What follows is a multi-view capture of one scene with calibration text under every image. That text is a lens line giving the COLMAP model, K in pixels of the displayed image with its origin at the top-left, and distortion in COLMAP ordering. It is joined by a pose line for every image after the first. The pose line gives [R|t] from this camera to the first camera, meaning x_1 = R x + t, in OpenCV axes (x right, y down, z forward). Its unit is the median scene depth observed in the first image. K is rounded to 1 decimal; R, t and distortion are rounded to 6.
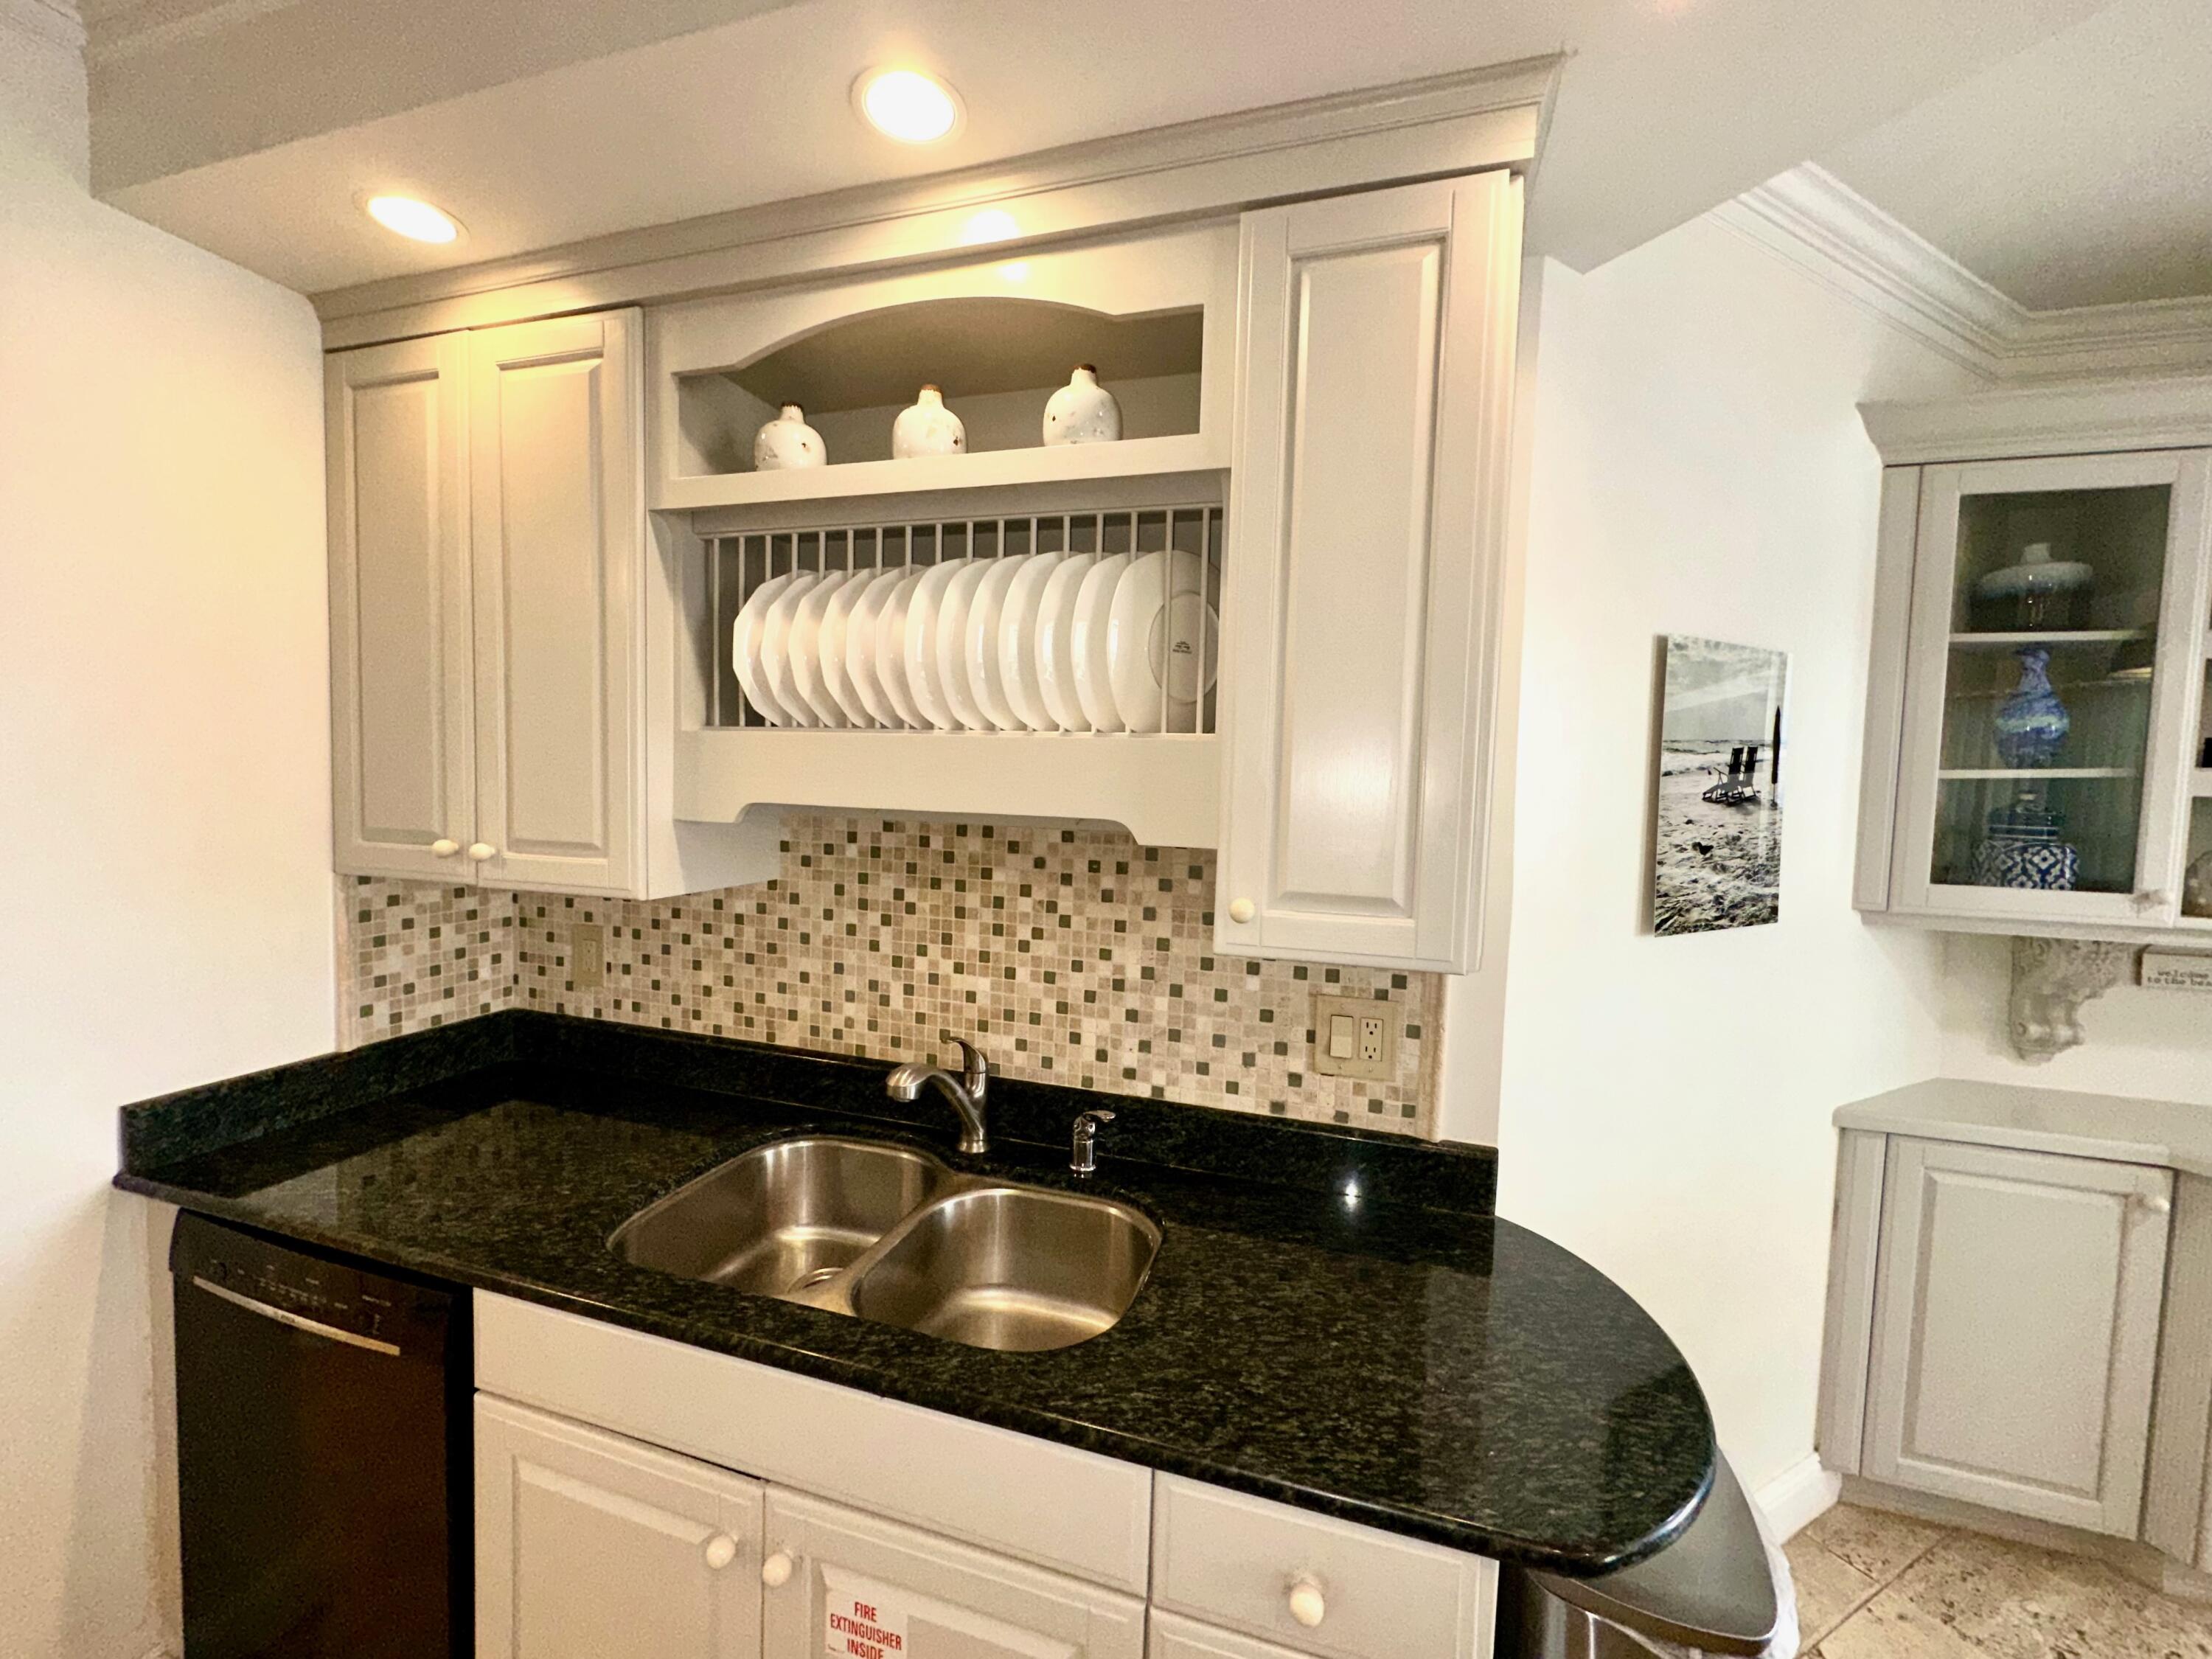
lens RADIAL K [[877.3, 0, 1088.7], [0, 877.3, 824.1], [0, 0, 1]] dist [0.001735, -0.000353]
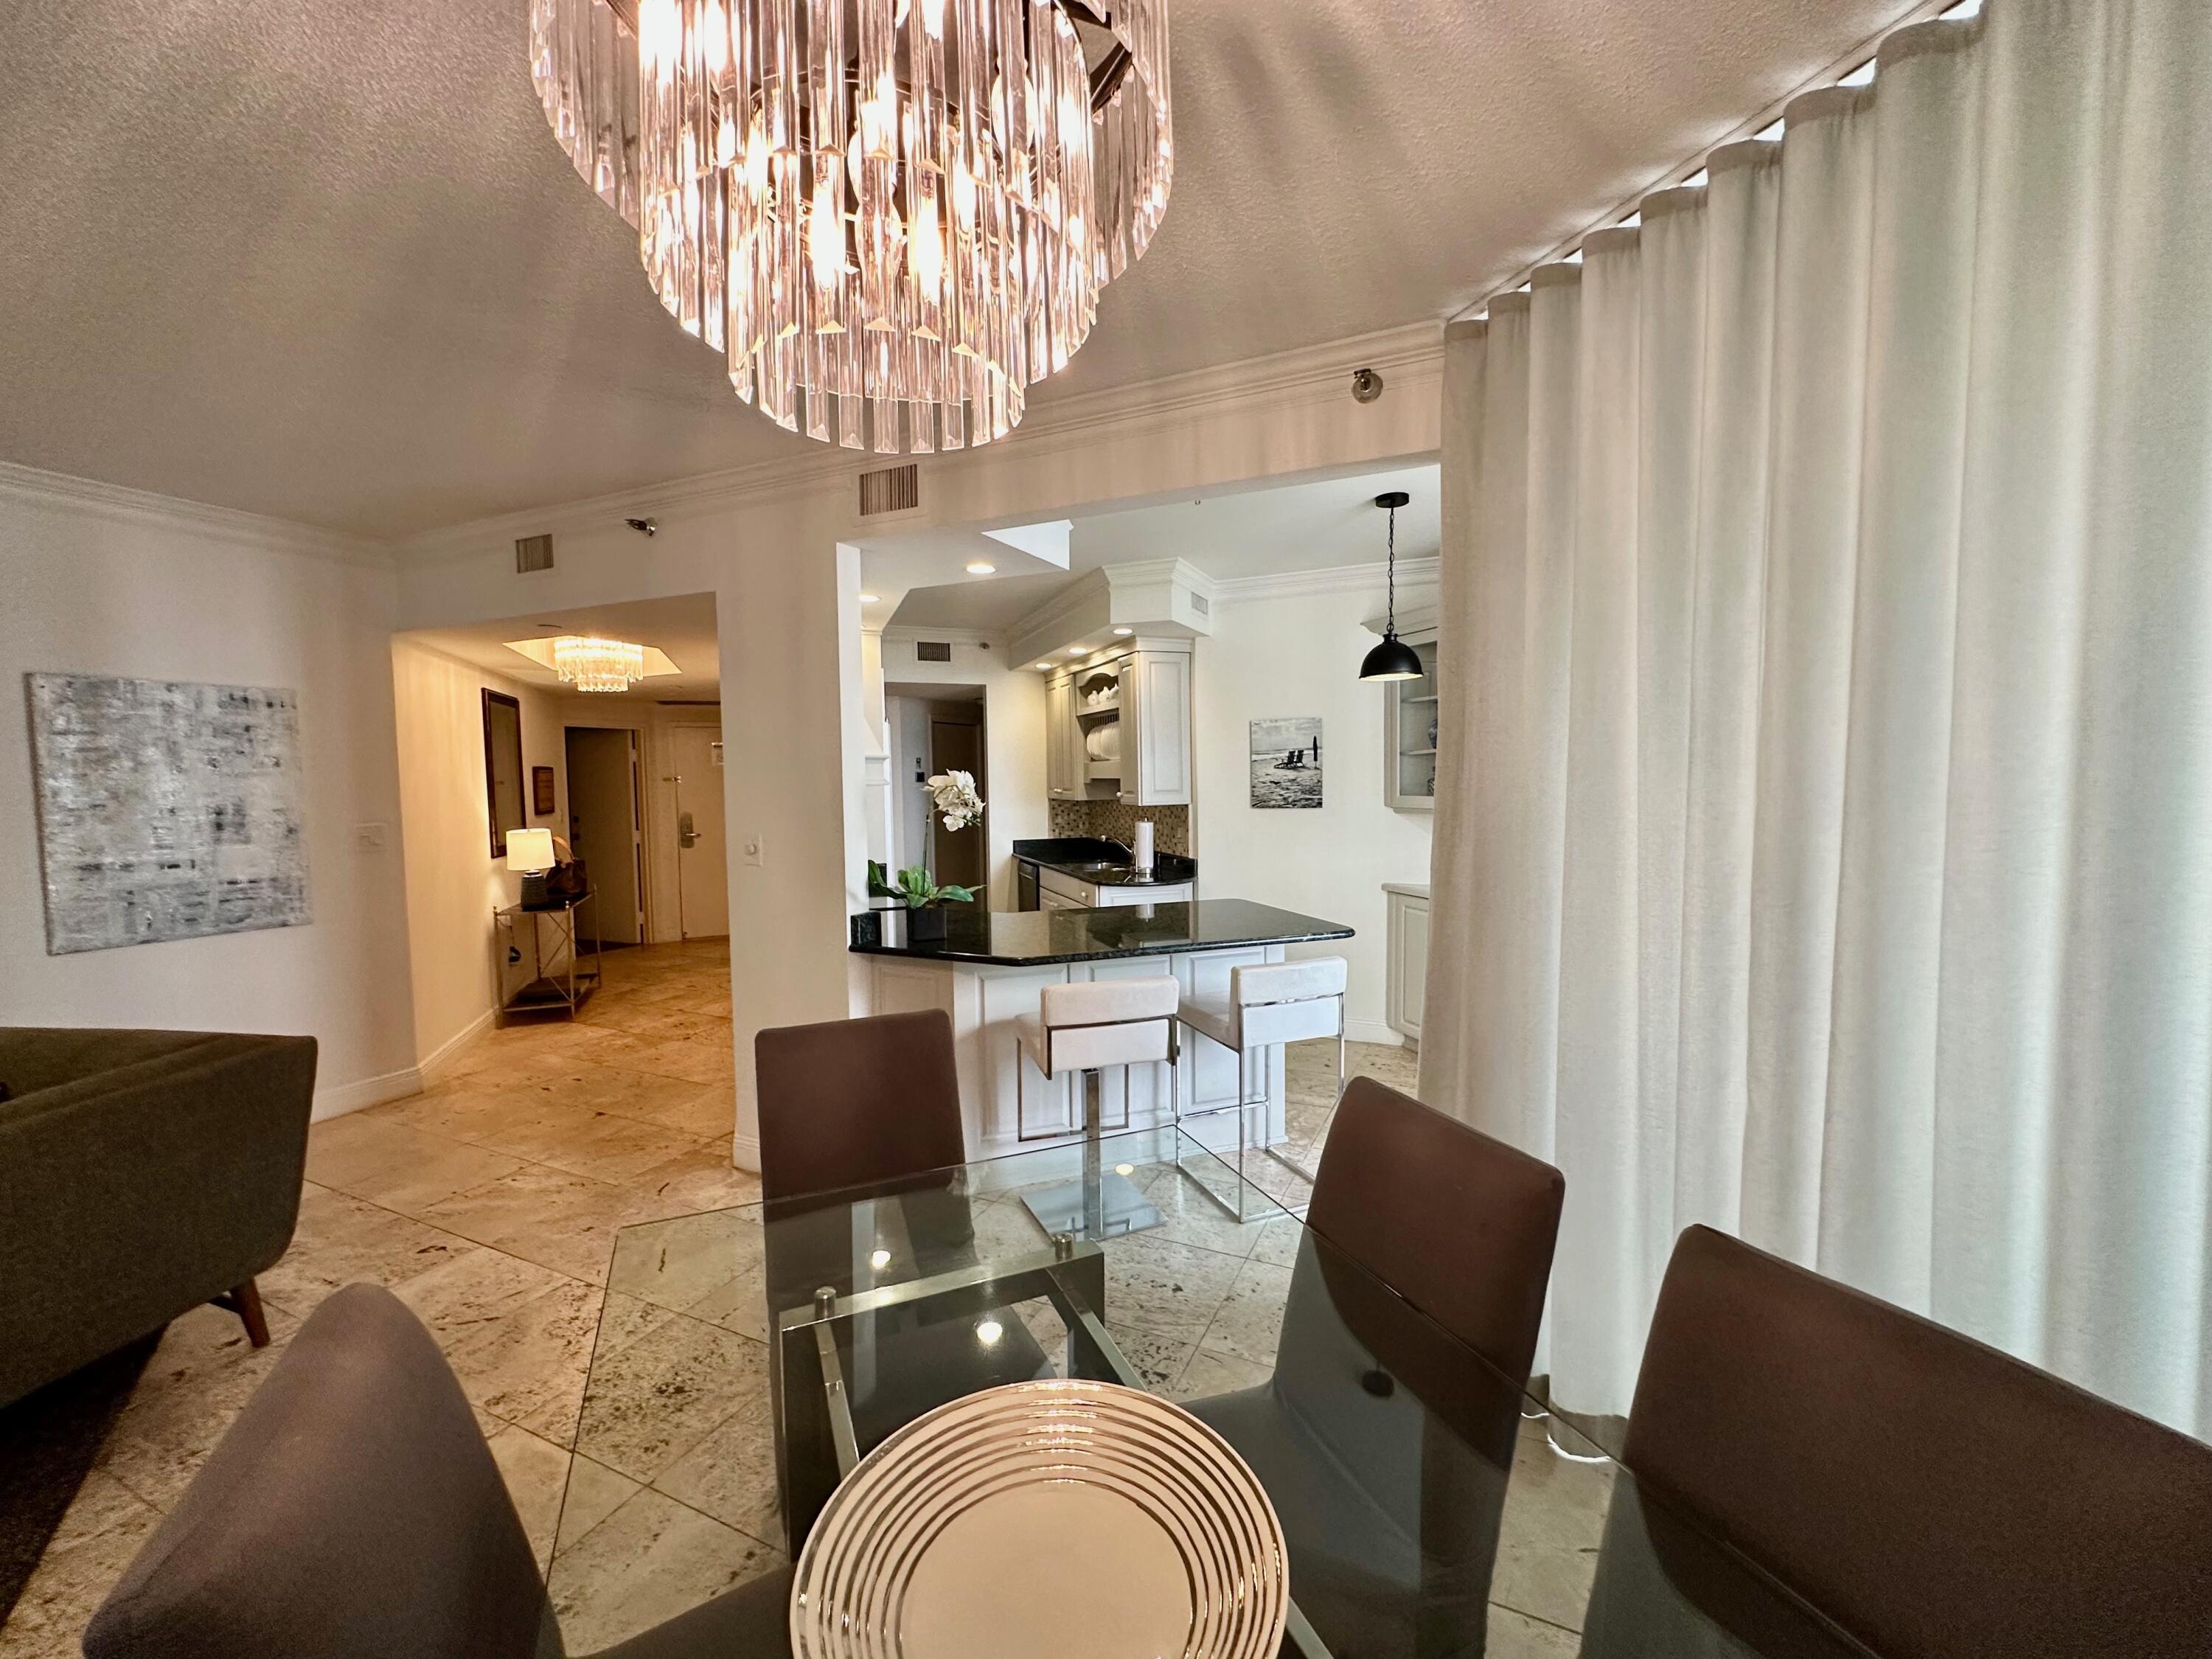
lens RADIAL K [[877.3, 0, 1108.6], [0, 877.3, 826.0], [0, 0, 1]] dist [0.001735, -0.000353]
pose [[0.606158, 0.006845, -0.795315, 2.872695], [-0.009667, 0.999953, 0.001238, 0.187102], [0.795285, 0.006938, 0.606196, -1.454369]]
